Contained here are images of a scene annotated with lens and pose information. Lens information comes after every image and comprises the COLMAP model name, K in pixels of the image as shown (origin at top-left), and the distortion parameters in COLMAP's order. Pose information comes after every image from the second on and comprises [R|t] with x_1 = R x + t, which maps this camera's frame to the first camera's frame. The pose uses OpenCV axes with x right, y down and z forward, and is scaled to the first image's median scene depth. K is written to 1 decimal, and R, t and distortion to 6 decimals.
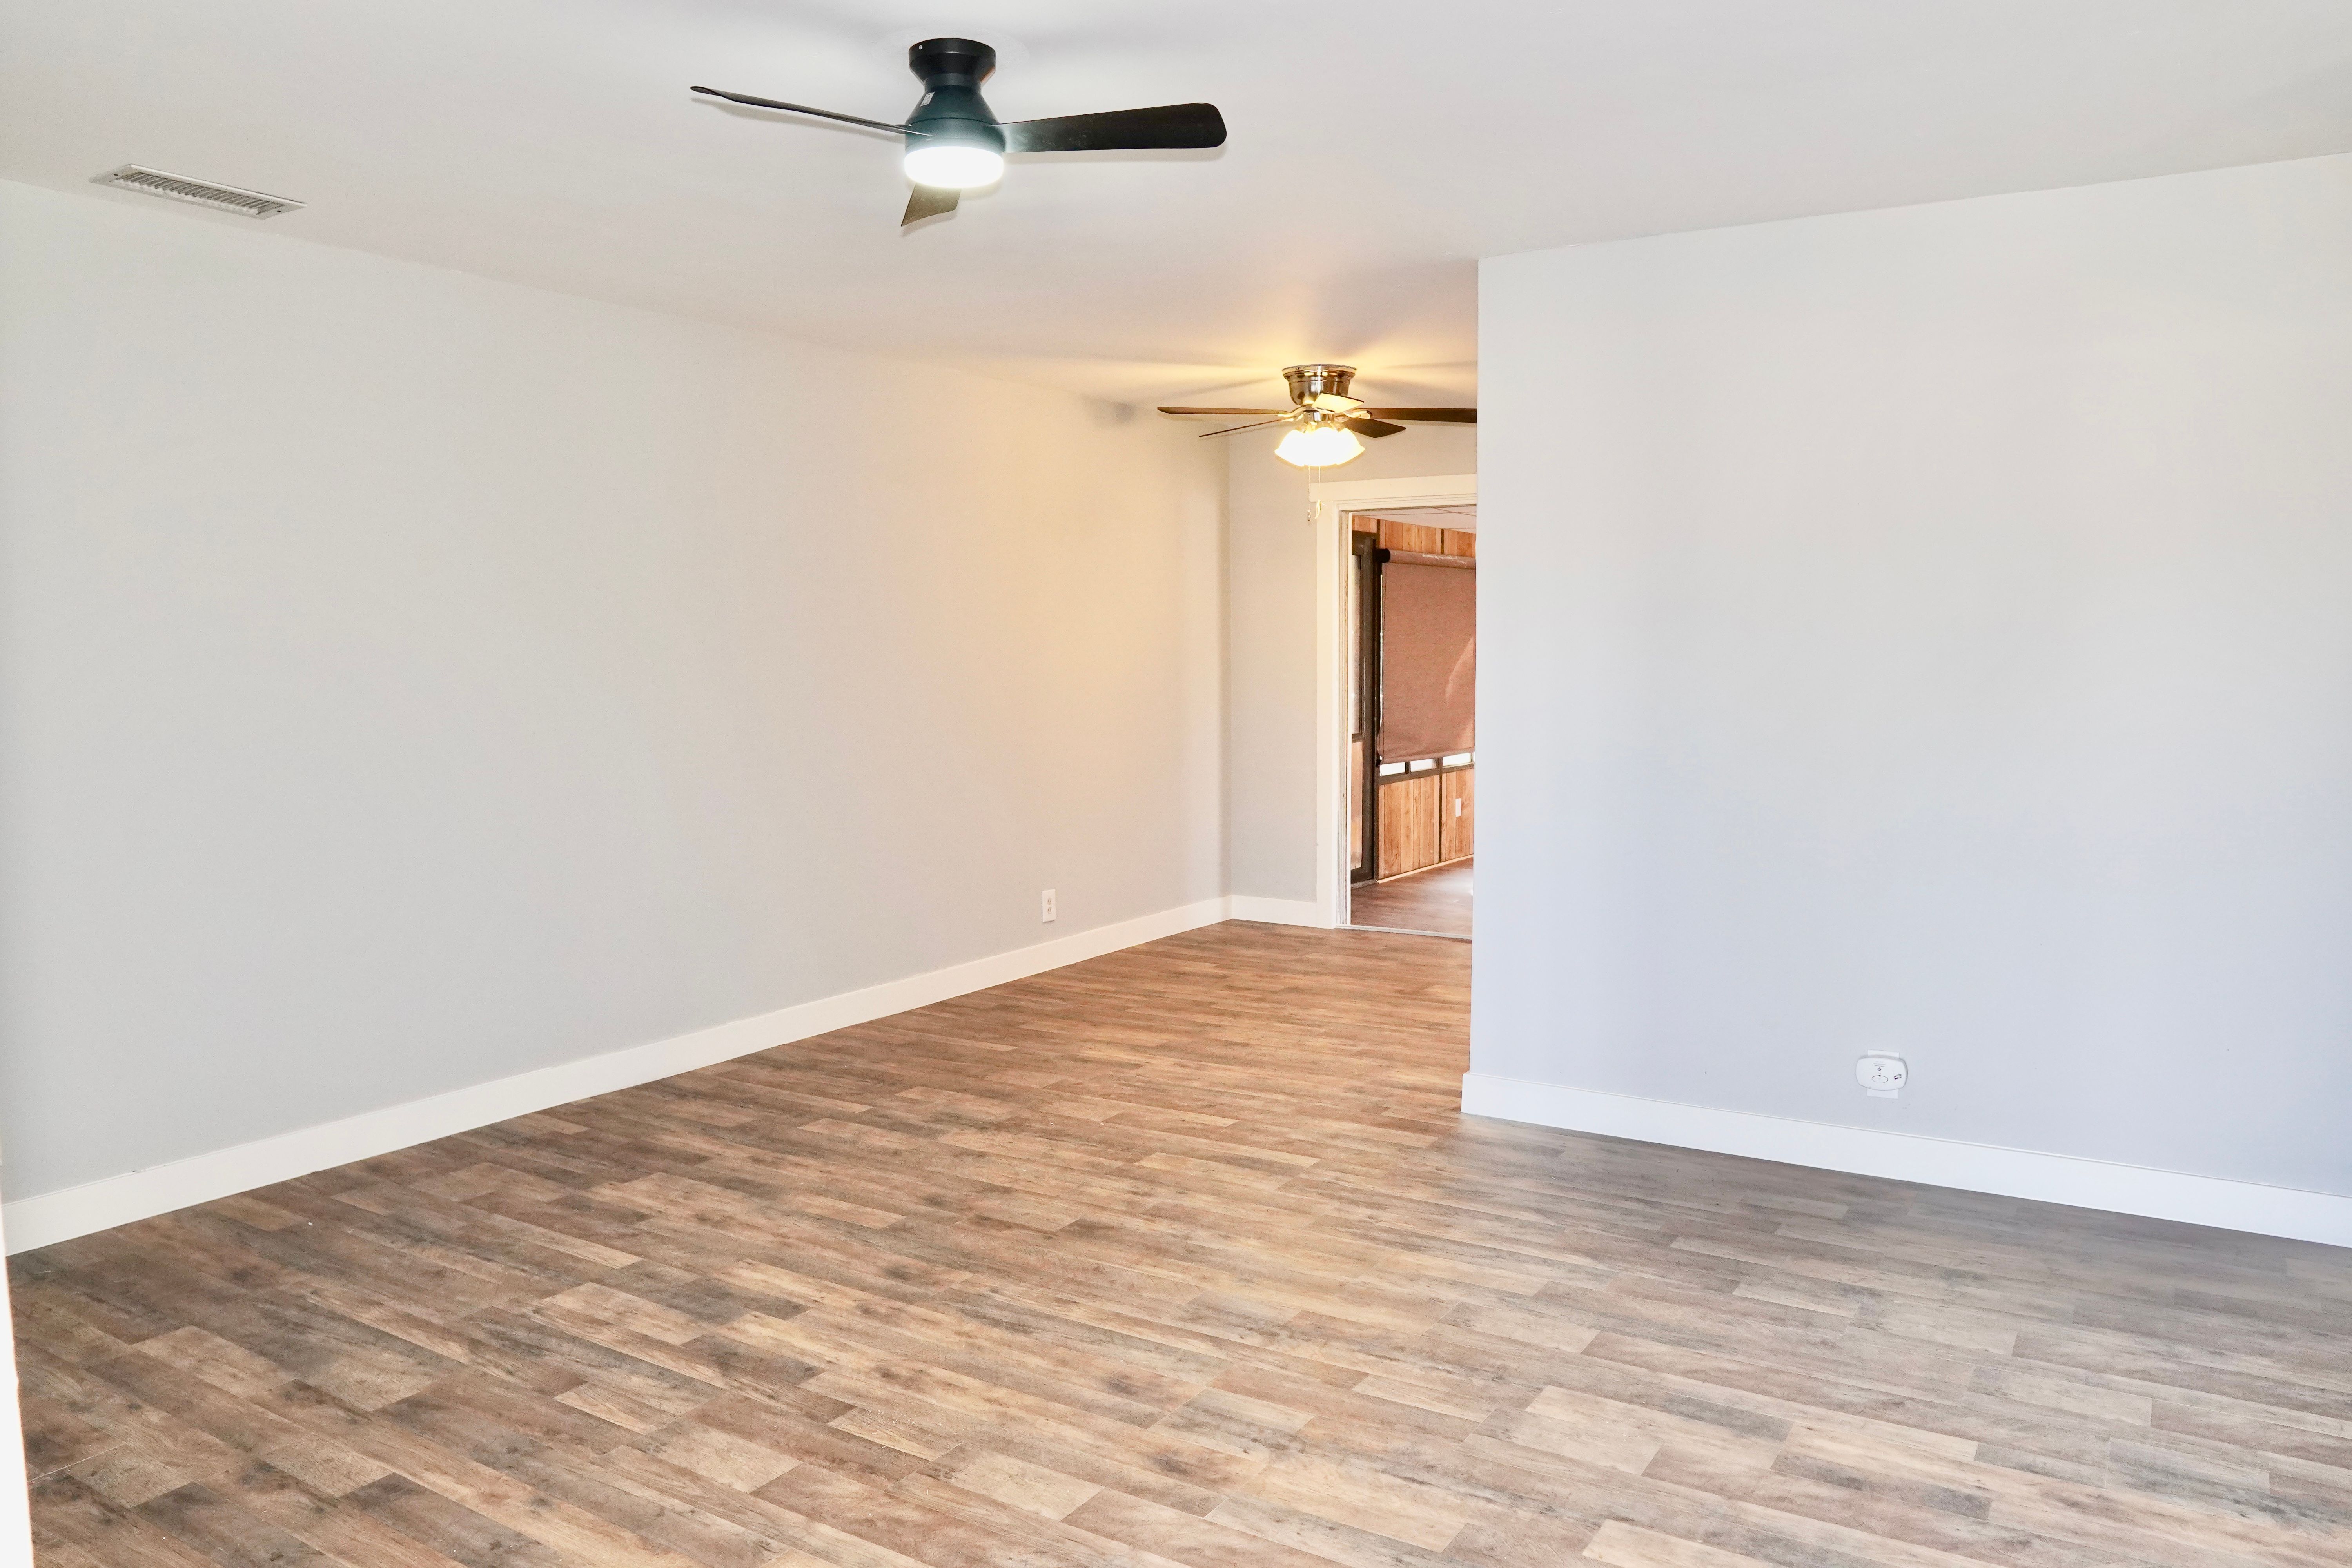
lens RADIAL K [[1673.2, 0, 1176.0], [0, 1673.2, 784.0], [0, 0, 1]] dist [-0.113668, 0.083144]
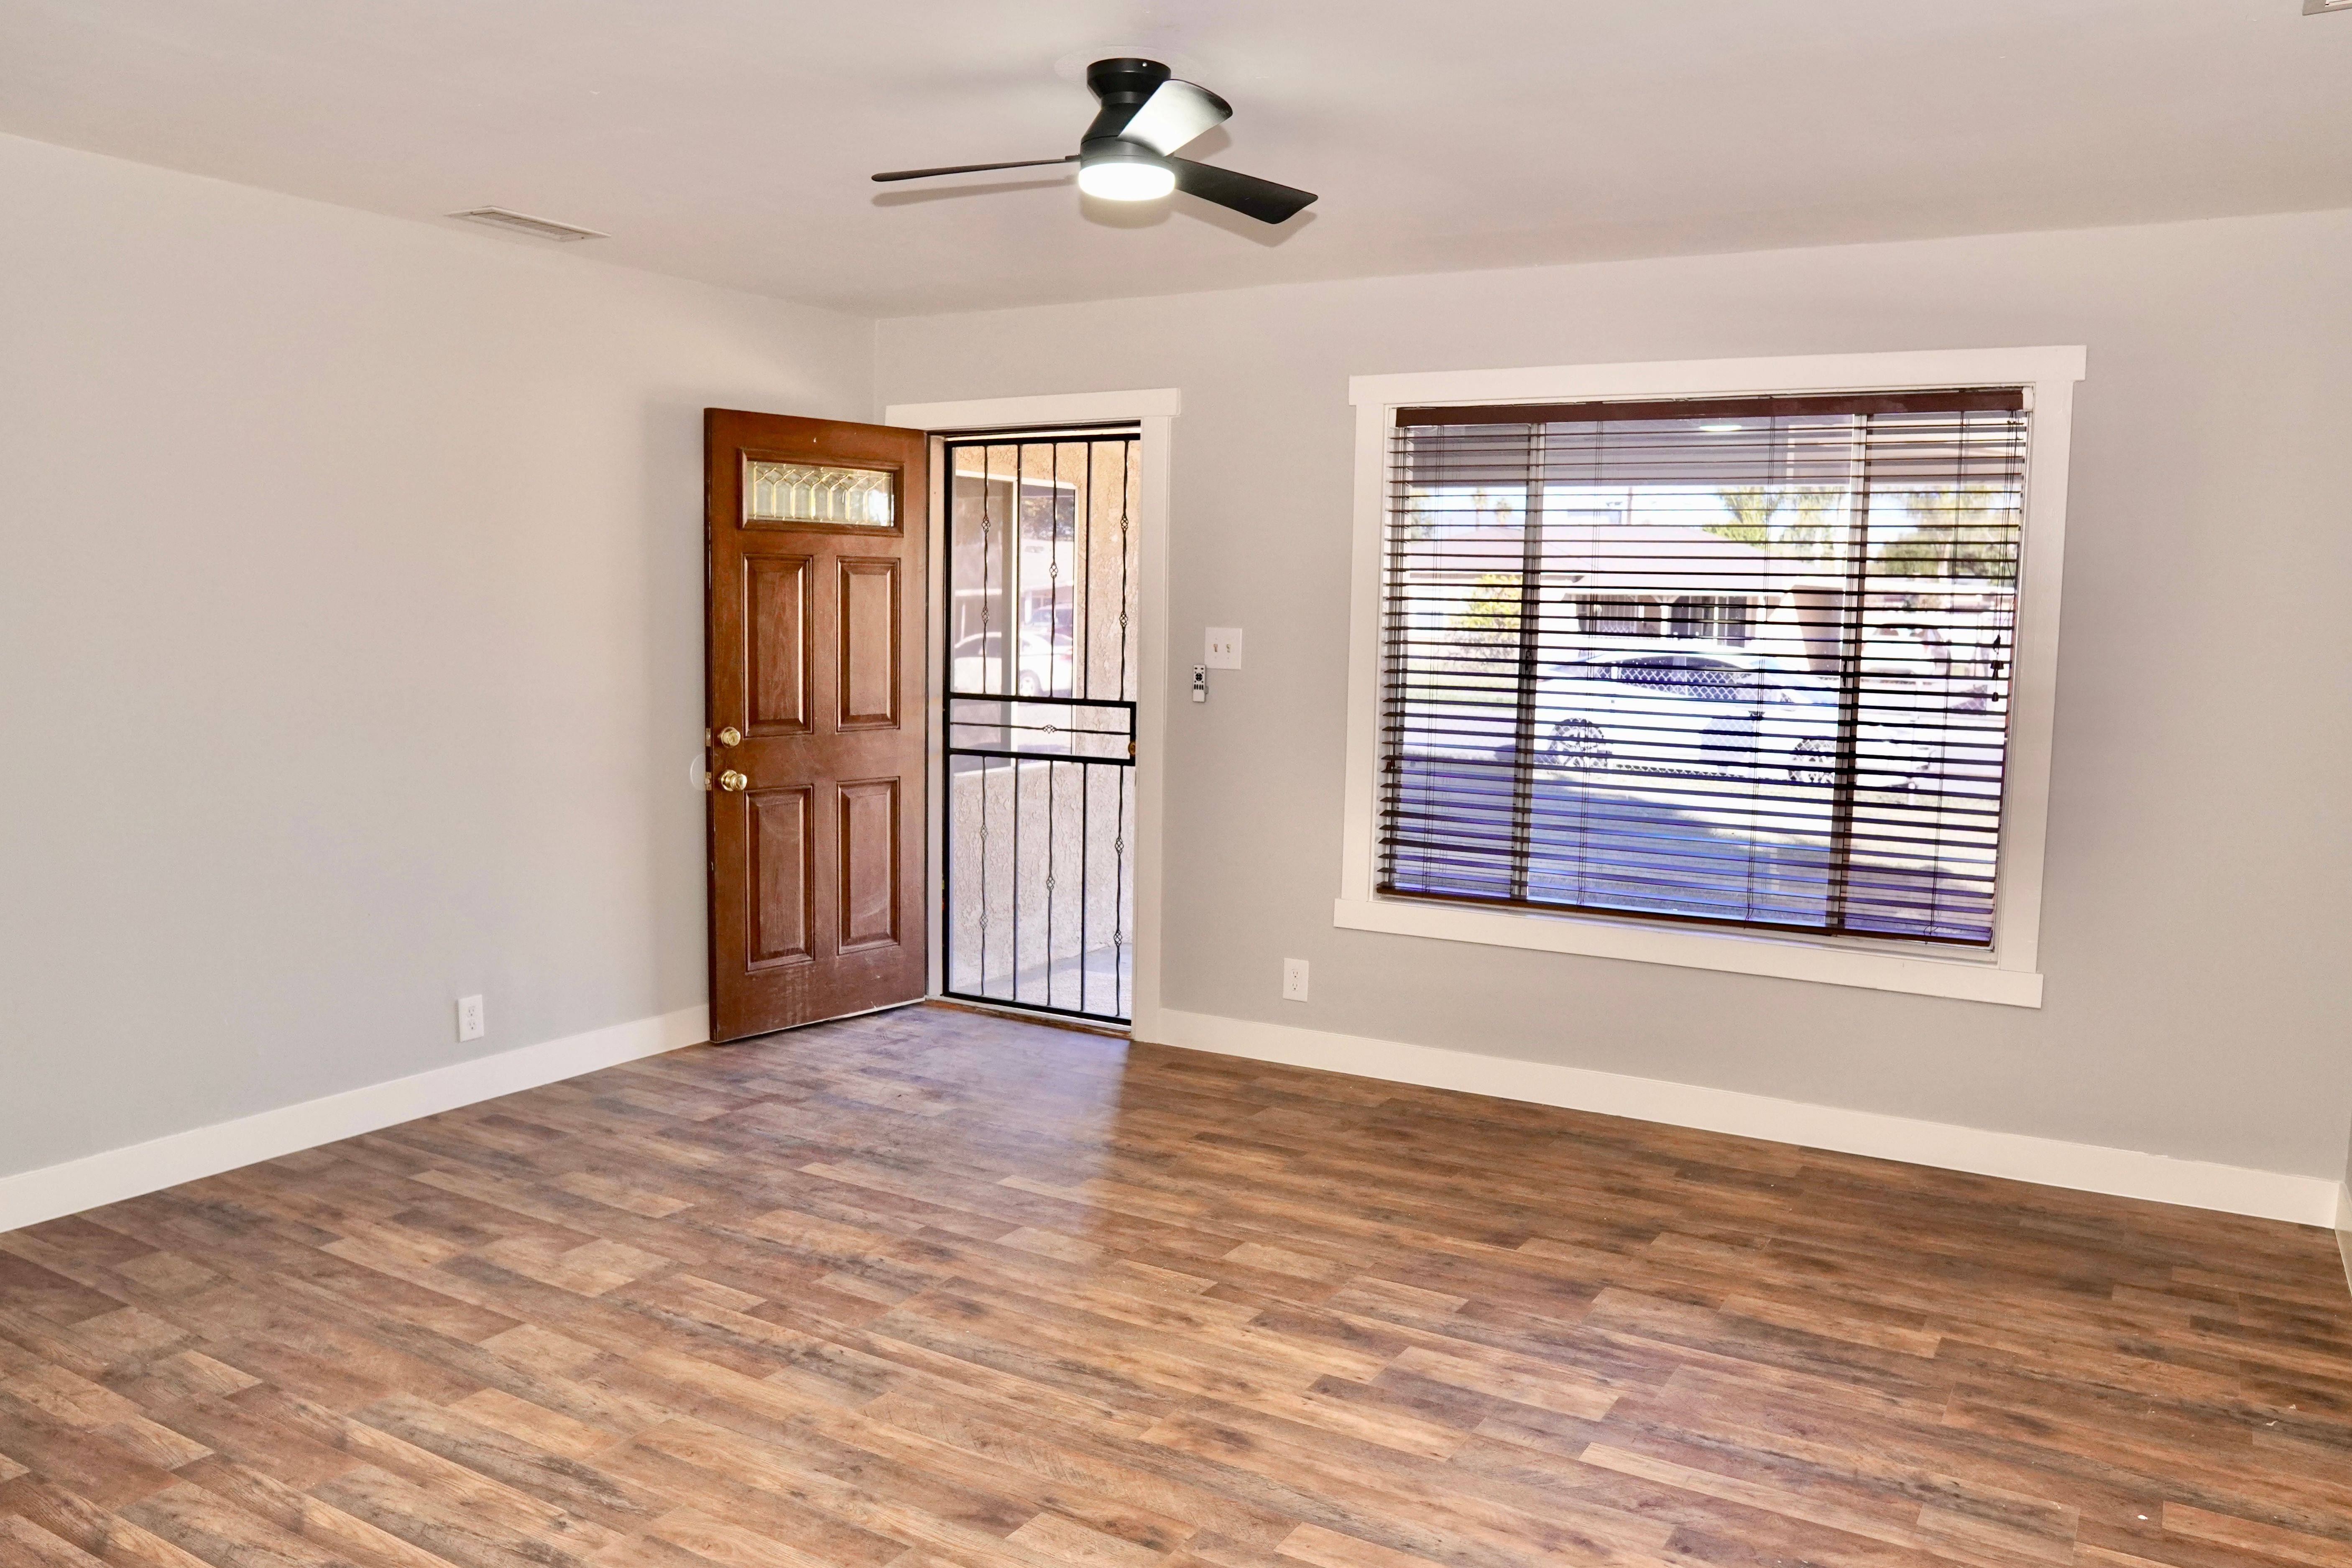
lens RADIAL K [[1673.2, 0, 1176.0], [0, 1673.2, 784.0], [0, 0, 1]] dist [-0.113668, 0.083144]
pose [[-0.999314, -0.008999, -0.035937, -0.120262], [-0.015668, 0.981686, 0.189861, -0.183836], [0.033570, 0.190293, -0.981153, 1.907018]]
